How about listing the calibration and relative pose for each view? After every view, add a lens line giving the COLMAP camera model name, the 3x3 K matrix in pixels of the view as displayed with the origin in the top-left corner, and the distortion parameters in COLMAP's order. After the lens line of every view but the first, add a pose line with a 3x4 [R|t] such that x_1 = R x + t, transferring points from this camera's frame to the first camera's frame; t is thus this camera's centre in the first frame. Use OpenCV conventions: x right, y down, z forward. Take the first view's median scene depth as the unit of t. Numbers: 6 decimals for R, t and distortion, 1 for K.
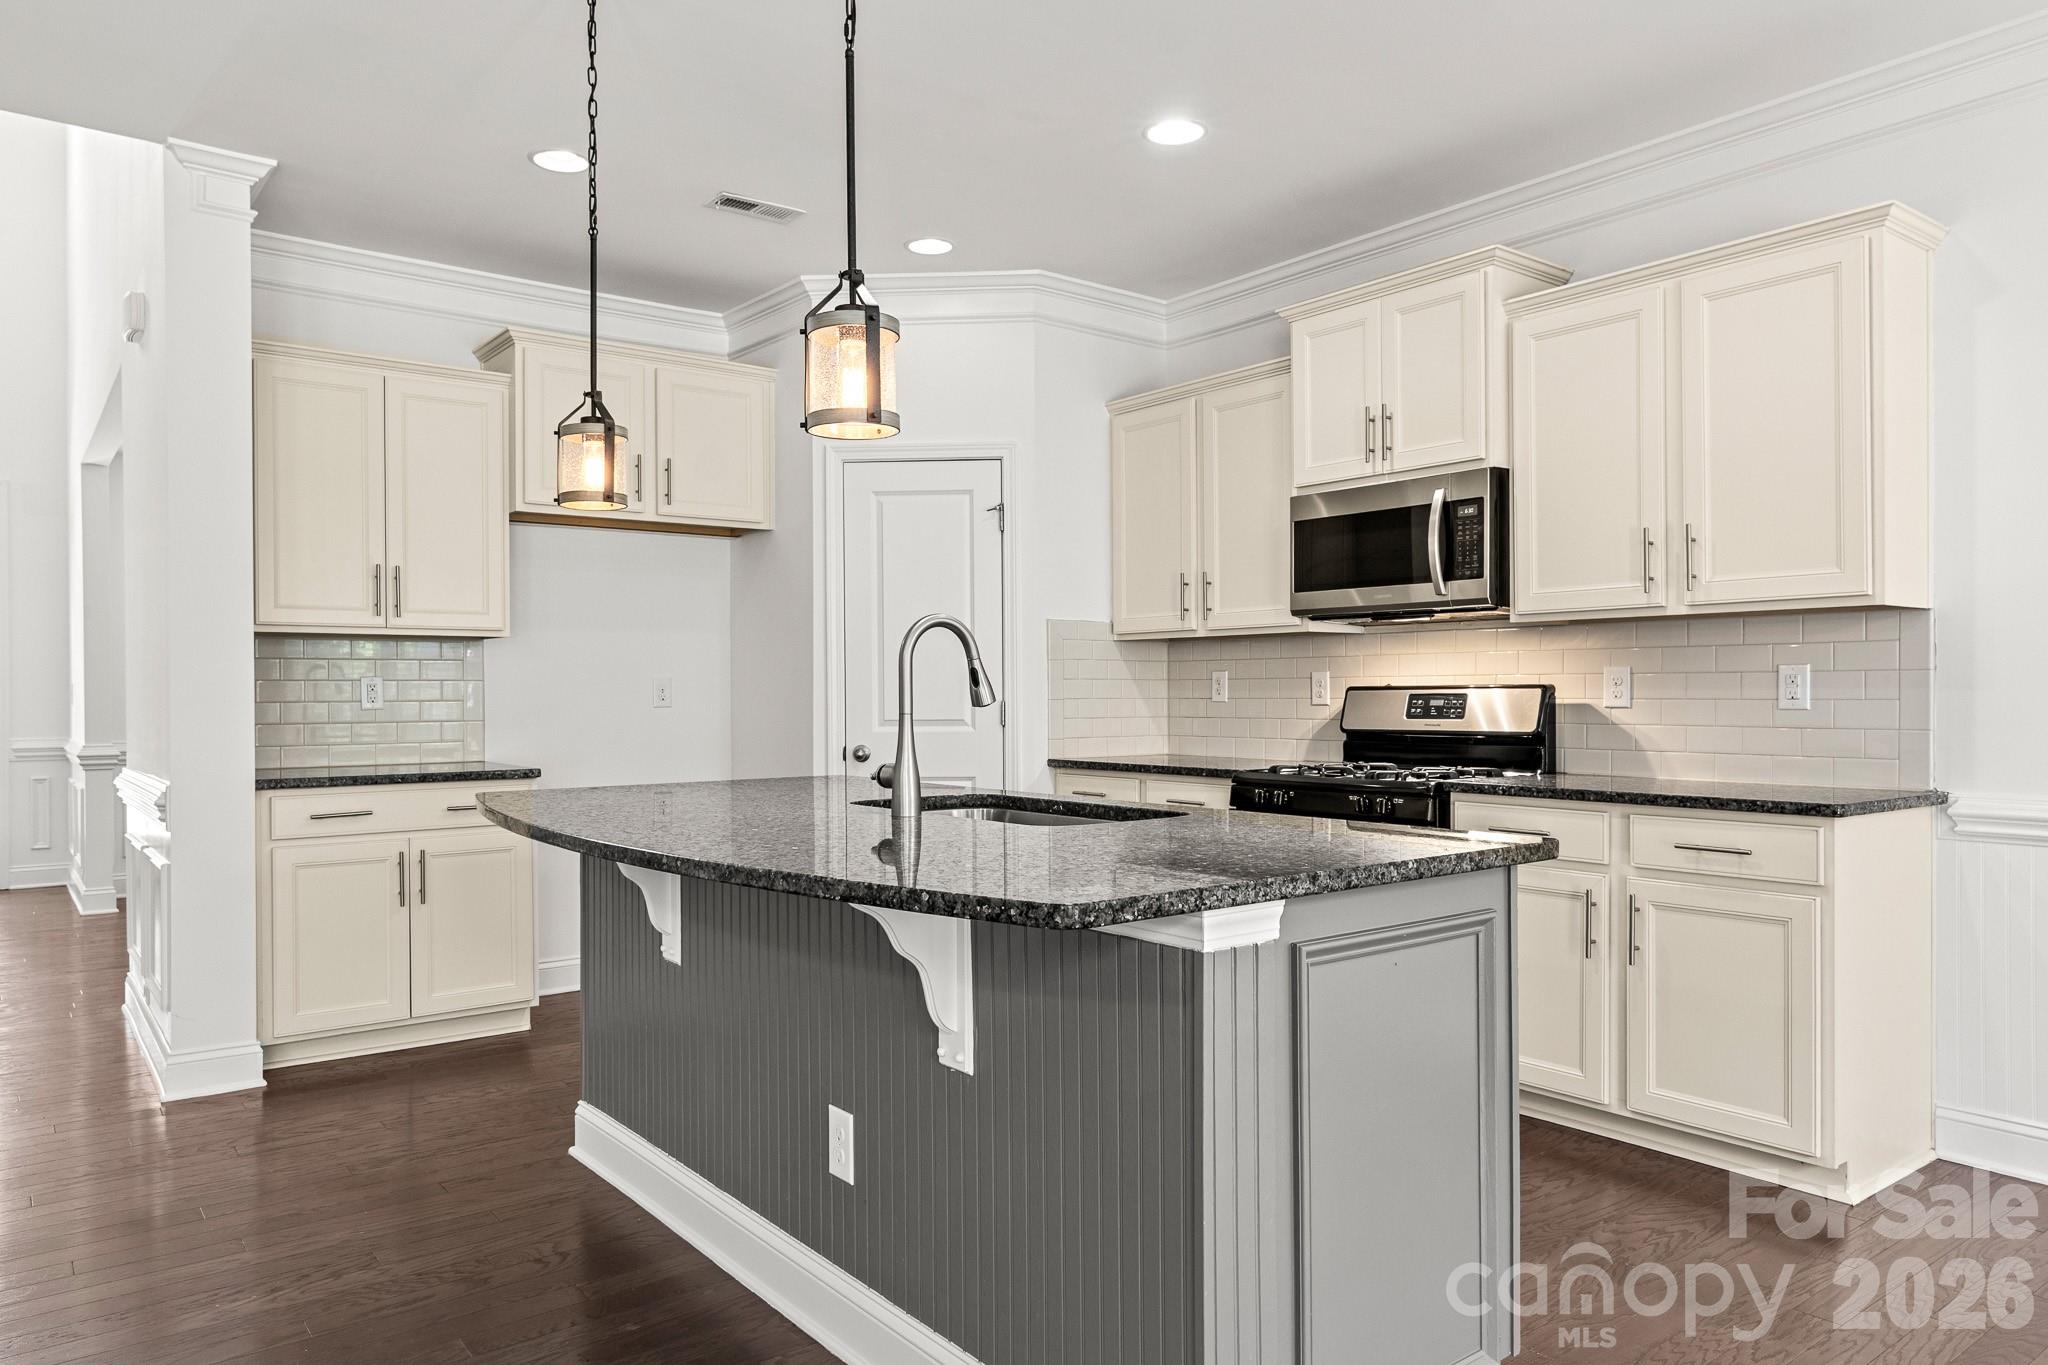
lens RADIAL K [[1326.7, 0, 1024.4], [0, 1326.7, 690.4], [0, 0, 1]] dist [-0.003385, -0.000214]
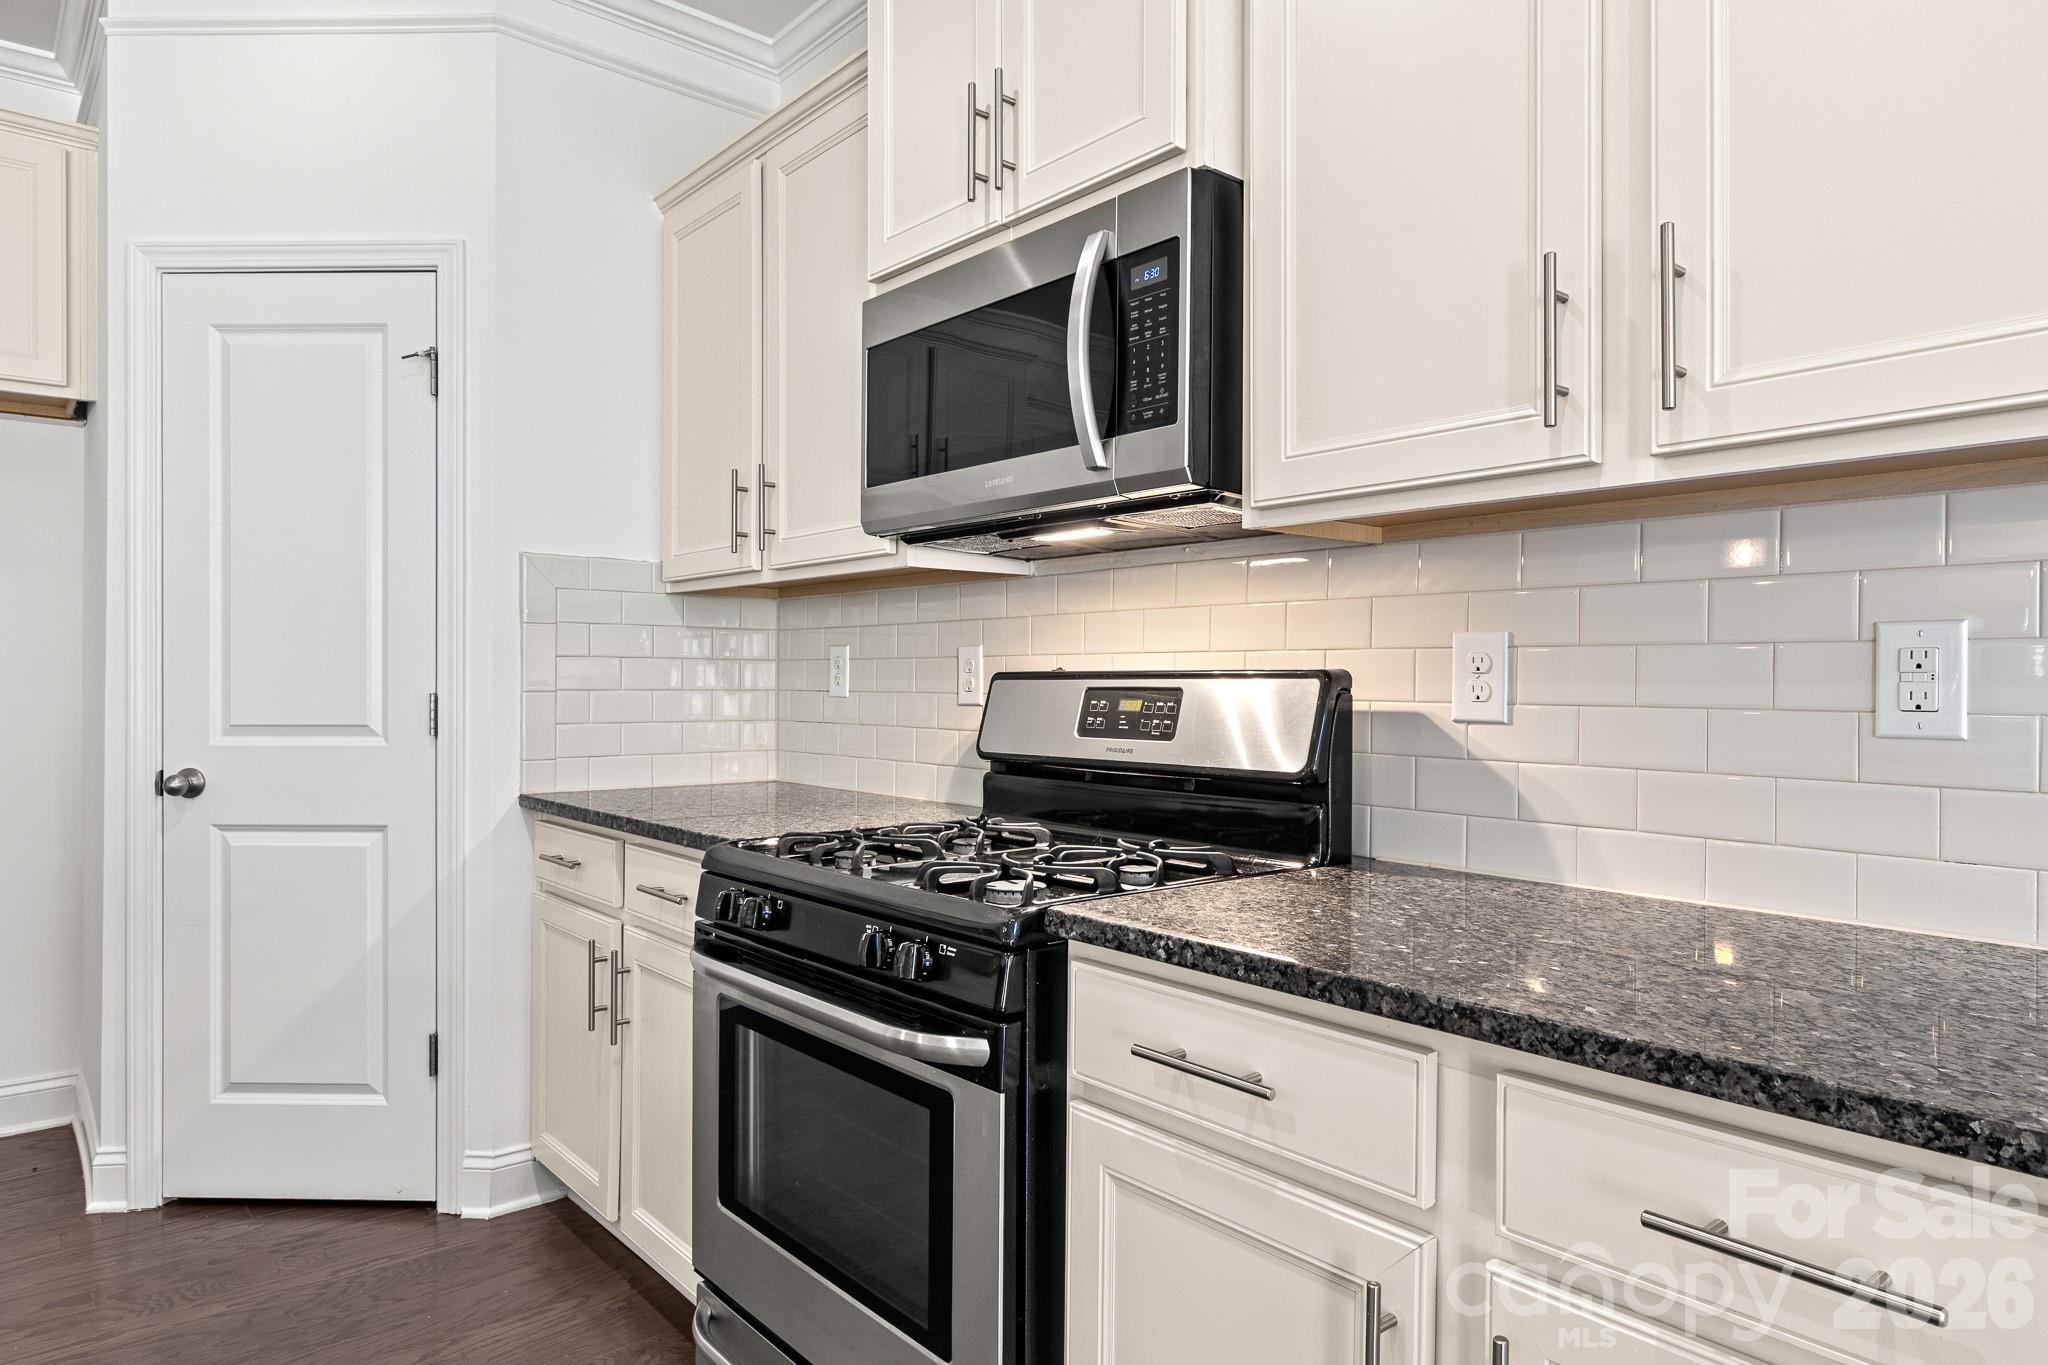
lens RADIAL K [[1231.4, 0, 1022.6], [0, 1231.4, 685.2], [0, 0, 1]] dist [0.001684, 0.000266]
pose [[0.998958, 0.007886, 0.044951, 0.212271], [-0.008094, 0.999957, 0.004443, 0.000129], [-0.044914, -0.004802, 0.998979, 0.456138]]
